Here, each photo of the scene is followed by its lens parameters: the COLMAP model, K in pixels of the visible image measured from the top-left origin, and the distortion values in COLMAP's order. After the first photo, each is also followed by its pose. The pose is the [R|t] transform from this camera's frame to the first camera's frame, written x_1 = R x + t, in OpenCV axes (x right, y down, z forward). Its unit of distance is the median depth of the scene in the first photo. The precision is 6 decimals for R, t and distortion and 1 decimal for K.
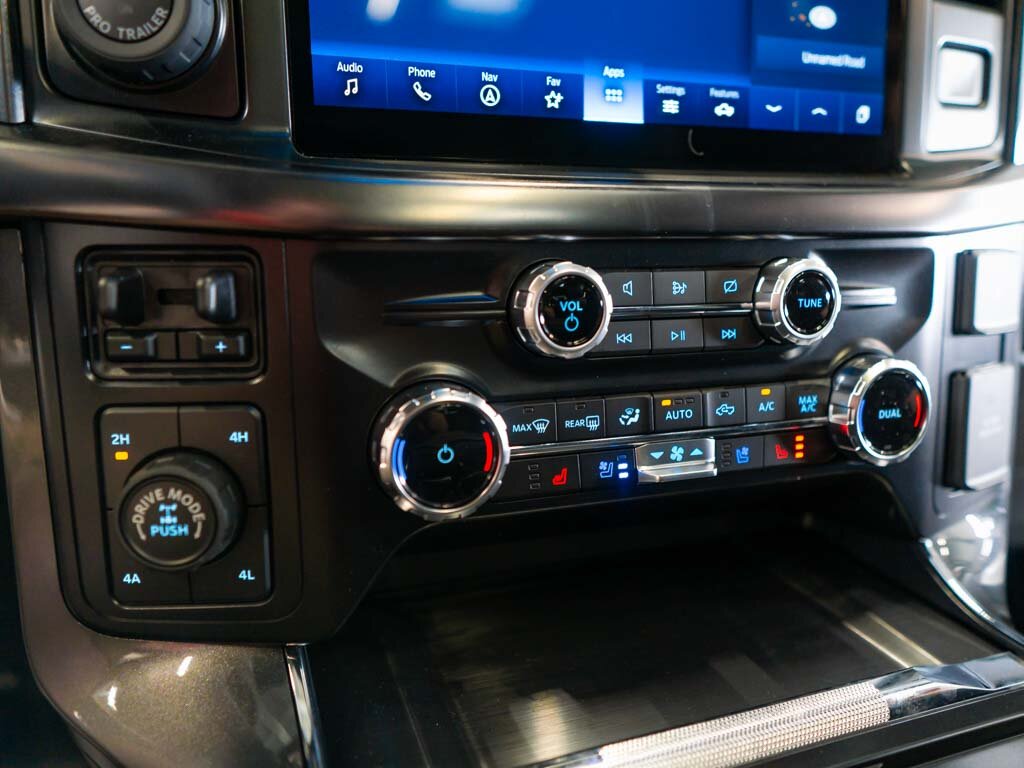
lens RADIAL K [[816.1, 0, 541.3], [0, 816.1, 385.9], [0, 0, 1]] dist [-0.020498, 0.011430]
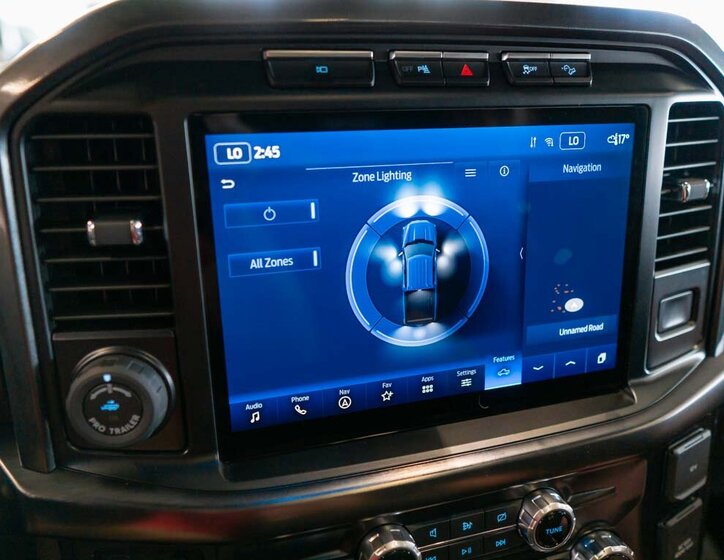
lens RADIAL K [[582.6, 0, 364.9], [0, 582.6, 279.9], [0, 0, 1]] dist [-0.016344, 0.016469]
pose [[0.997725, 0.002331, -0.067378, 0.049647], [0.004189, 0.995328, 0.096465, -0.715241], [0.067288, -0.096528, 0.993053, -0.068052]]
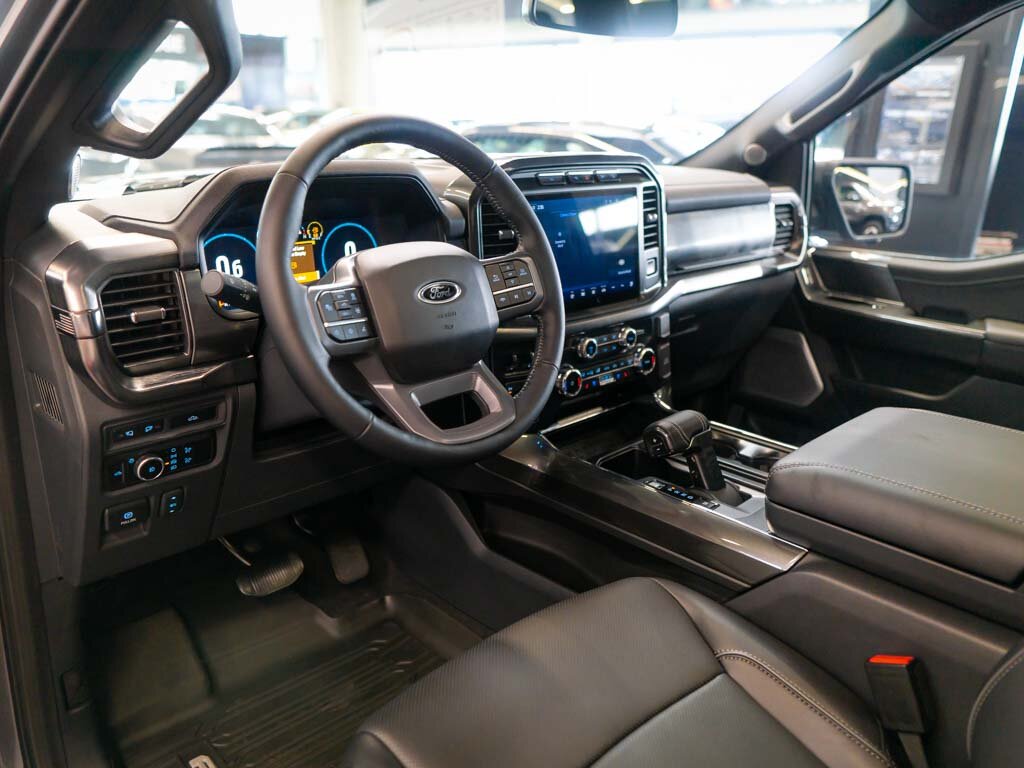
lens RADIAL K [[816.1, 0, 506.1], [0, 816.1, 387.4], [0, 0, 1]] dist [-0.020498, 0.011430]
pose [[0.923321, -0.129857, 0.361407, -1.964195], [0.104393, 0.990528, 0.089204, -0.316216], [-0.369567, -0.044635, 0.928131, -2.904416]]
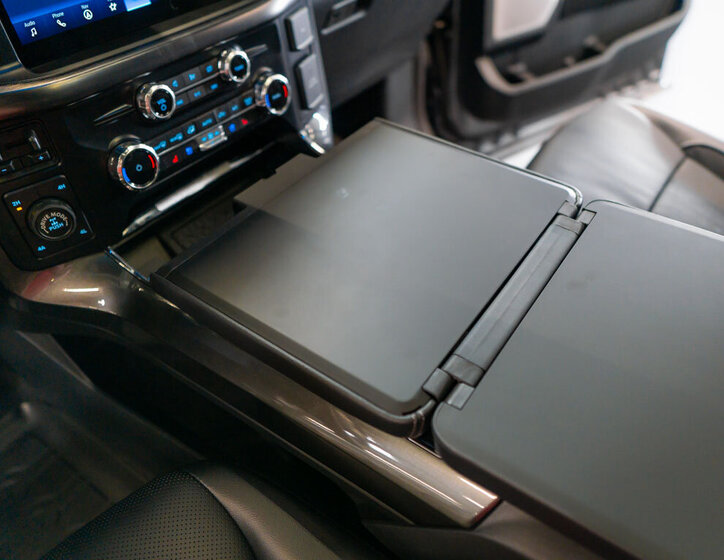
lens RADIAL K [[582.6, 0, 384.4], [0, 582.6, 278.4], [0, 0, 1]] dist [-0.016344, 0.016469]
pose [[0.830723, -0.399726, 0.387451, -0.316385], [0.168472, 0.843879, 0.509398, -0.437076], [-0.530582, -0.357893, 0.768372, -1.051122]]
